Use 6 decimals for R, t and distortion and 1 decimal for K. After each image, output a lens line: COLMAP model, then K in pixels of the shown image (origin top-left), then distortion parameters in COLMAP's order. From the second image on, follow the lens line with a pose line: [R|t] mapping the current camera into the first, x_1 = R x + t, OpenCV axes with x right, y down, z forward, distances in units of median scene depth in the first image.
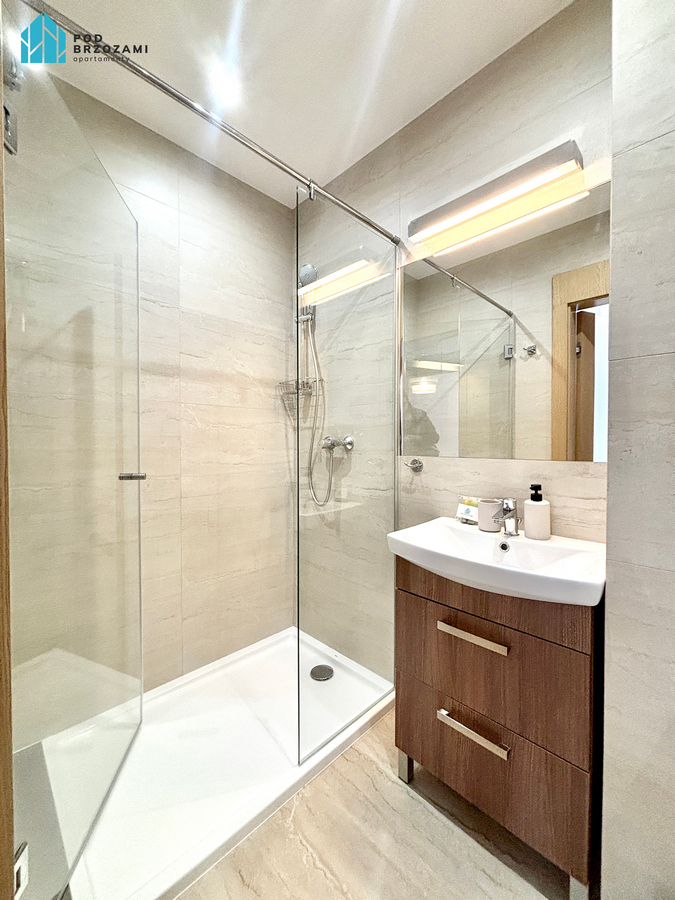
lens RADIAL K [[361.3, 0, 337.5], [0, 361.3, 450.0], [0, 0, 1]] dist [-0.004810, -0.000320]
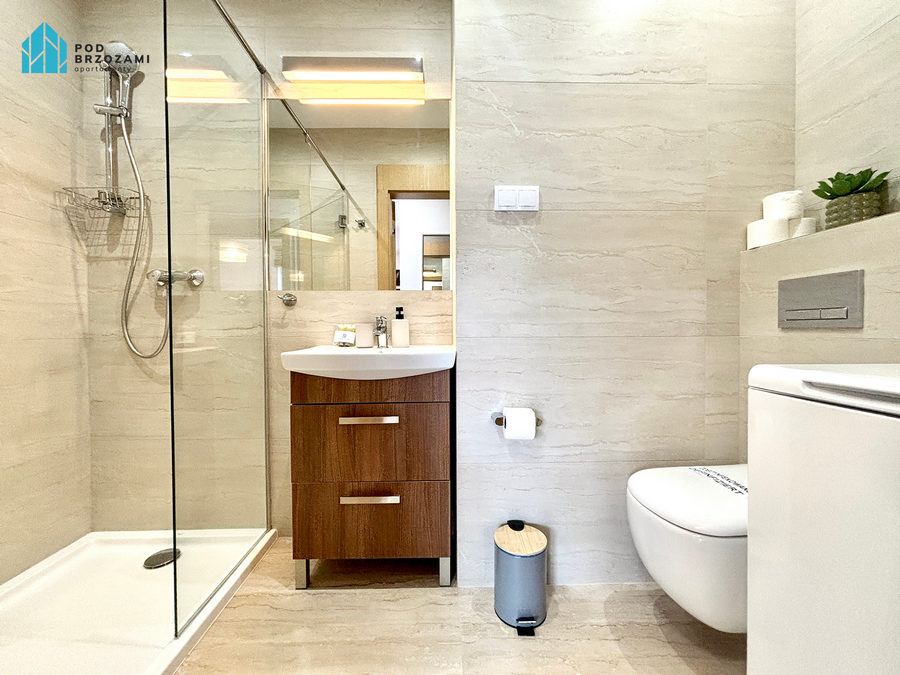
lens RADIAL K [[364.8, 0, 450.0], [0, 364.8, 337.5], [0, 0, 1]] dist [0.001600, 0.000387]
pose [[0.685438, -0.018504, 0.727896, -0.219666], [0.019816, 0.999781, 0.006756, 0.148575], [-0.727861, 0.009794, 0.685655, -0.038501]]
